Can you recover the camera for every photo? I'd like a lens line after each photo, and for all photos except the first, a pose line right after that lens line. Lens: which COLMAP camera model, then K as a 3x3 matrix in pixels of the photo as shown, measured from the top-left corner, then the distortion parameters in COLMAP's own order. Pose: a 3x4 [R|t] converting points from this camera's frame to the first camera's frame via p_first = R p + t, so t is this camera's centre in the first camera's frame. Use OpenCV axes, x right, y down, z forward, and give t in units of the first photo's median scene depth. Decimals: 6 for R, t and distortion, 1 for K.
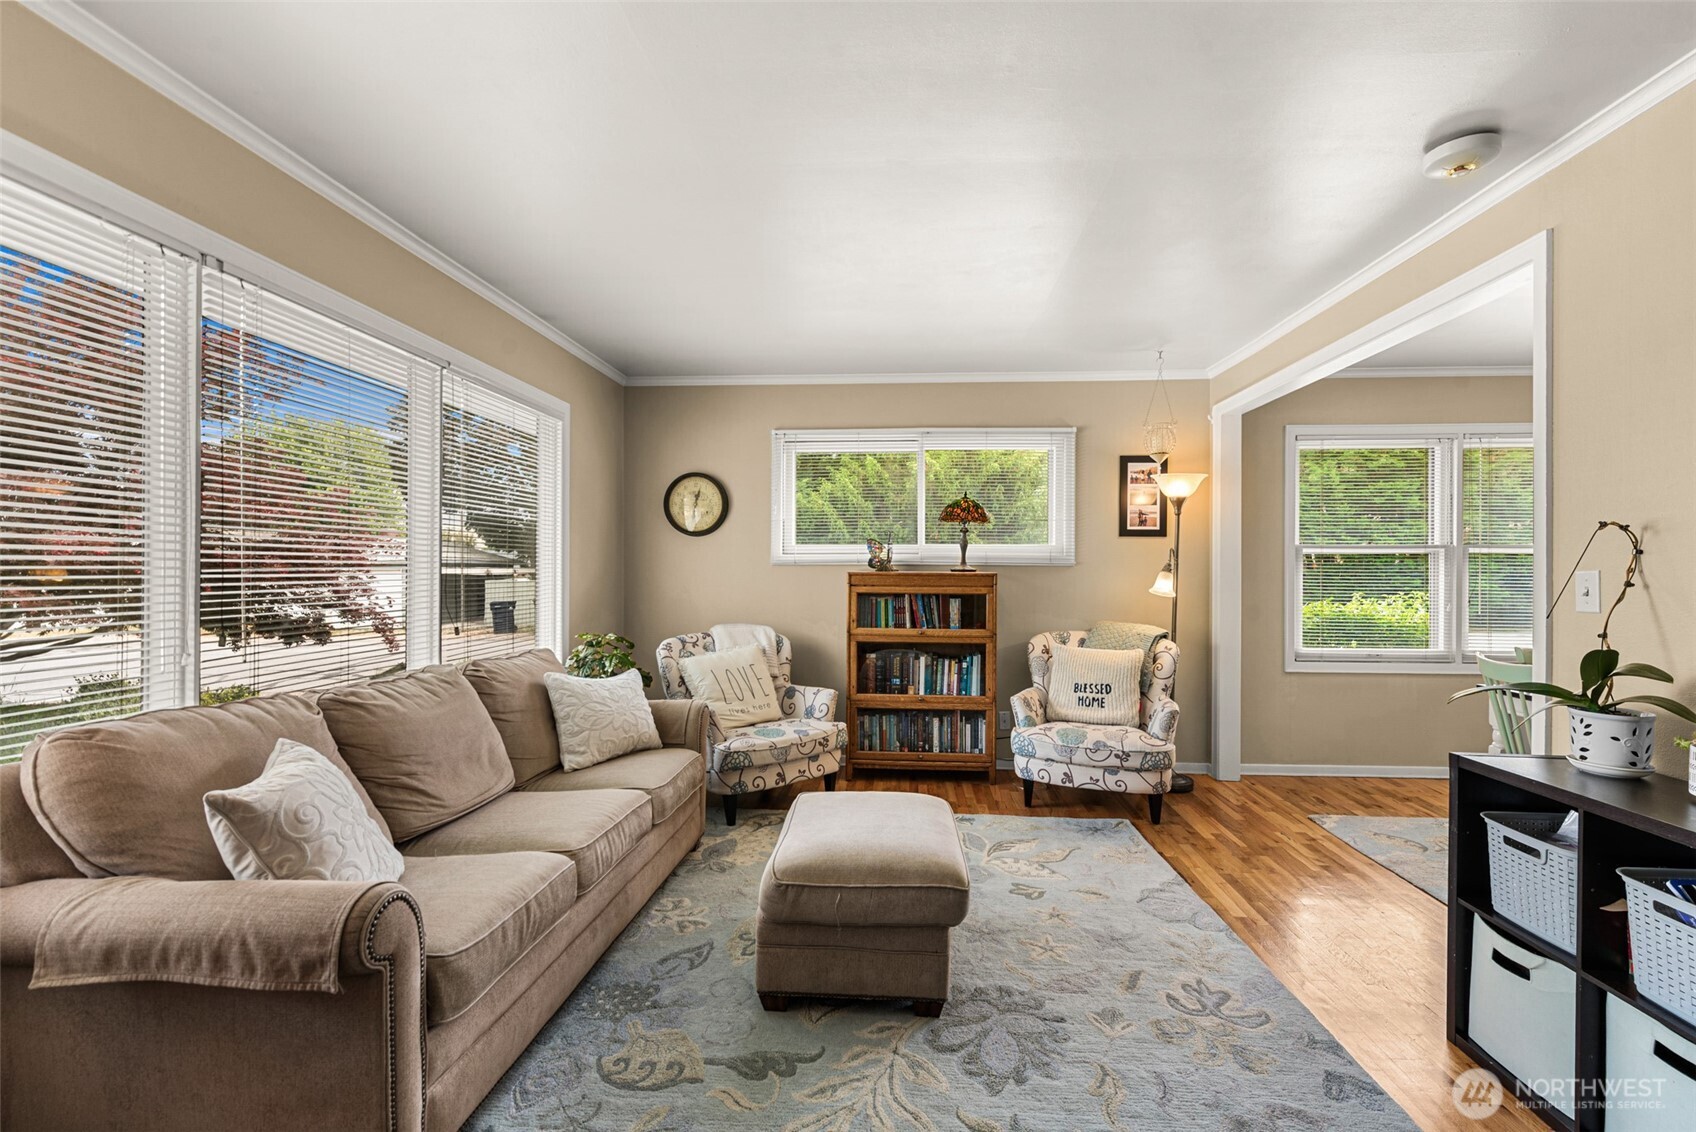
lens RADIAL K [[733.1, 0, 860.8], [0, 733.1, 567.6], [0, 0, 1]] dist [0.002303, -0.000398]
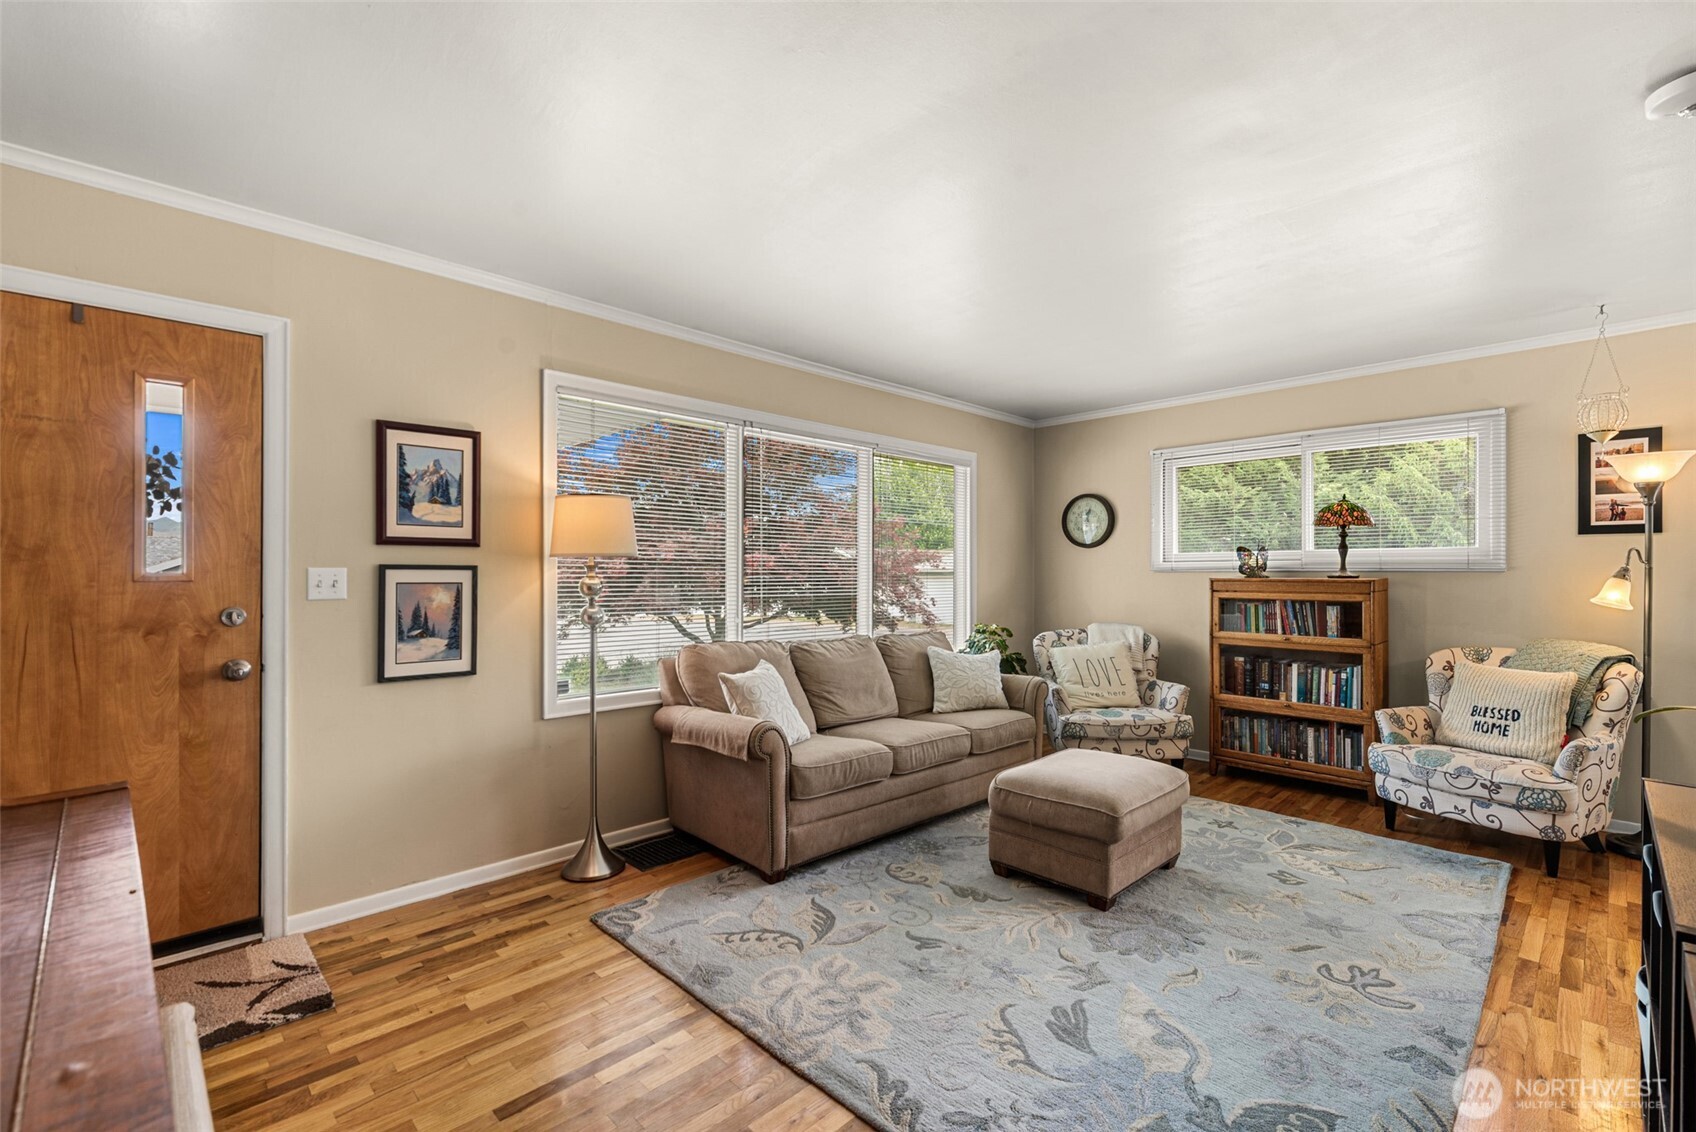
lens RADIAL K [[733.1, 0, 853.0], [0, 733.1, 571.9], [0, 0, 1]] dist [0.002303, -0.000398]
pose [[0.744436, -0.005624, -0.667670, 0.369257], [0.002671, 0.999982, -0.005444, 0.001312], [0.667689, 0.002269, 0.744437, -0.166755]]
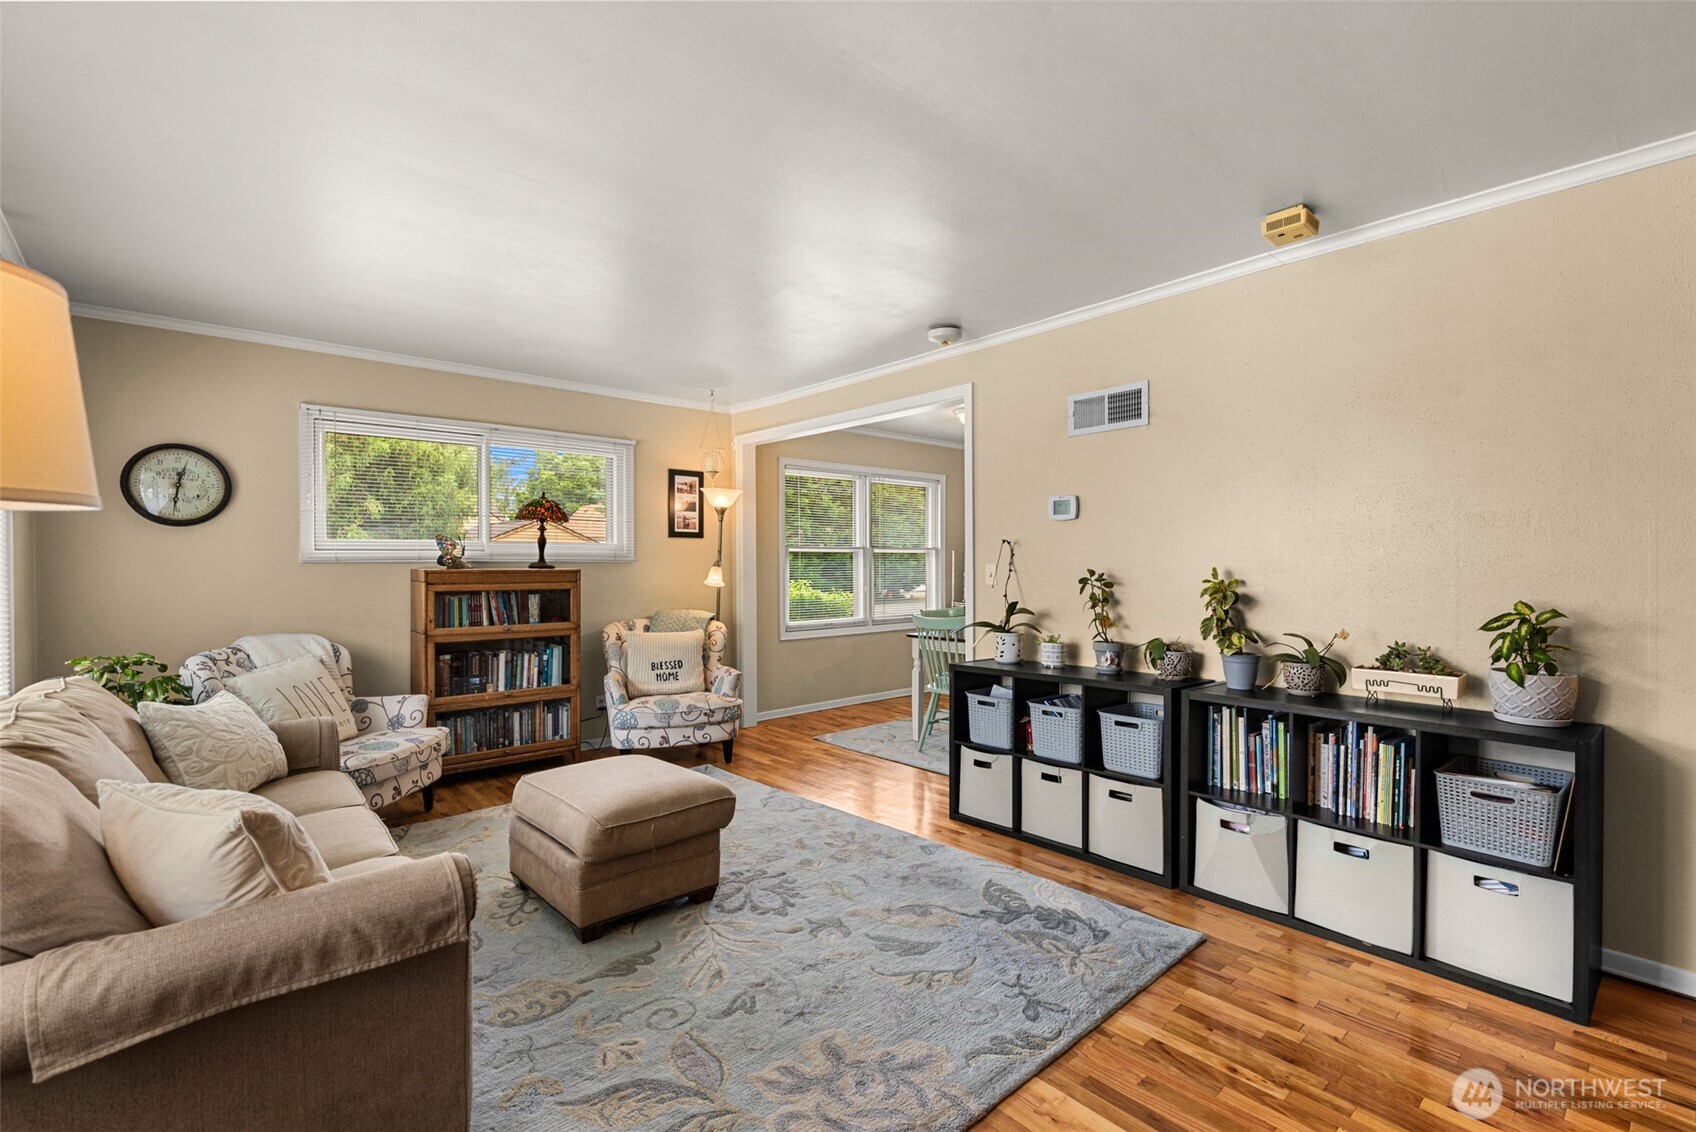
lens RADIAL K [[765.7, 0, 844.7], [0, 765.7, 566.1], [0, 0, 1]] dist [0.003615, -0.000113]
pose [[0.707264, -0.008779, 0.706895, -0.397163], [0.006183, 0.999961, 0.006232, -0.002117], [-0.706923, -0.000037, 0.707291, -0.090857]]
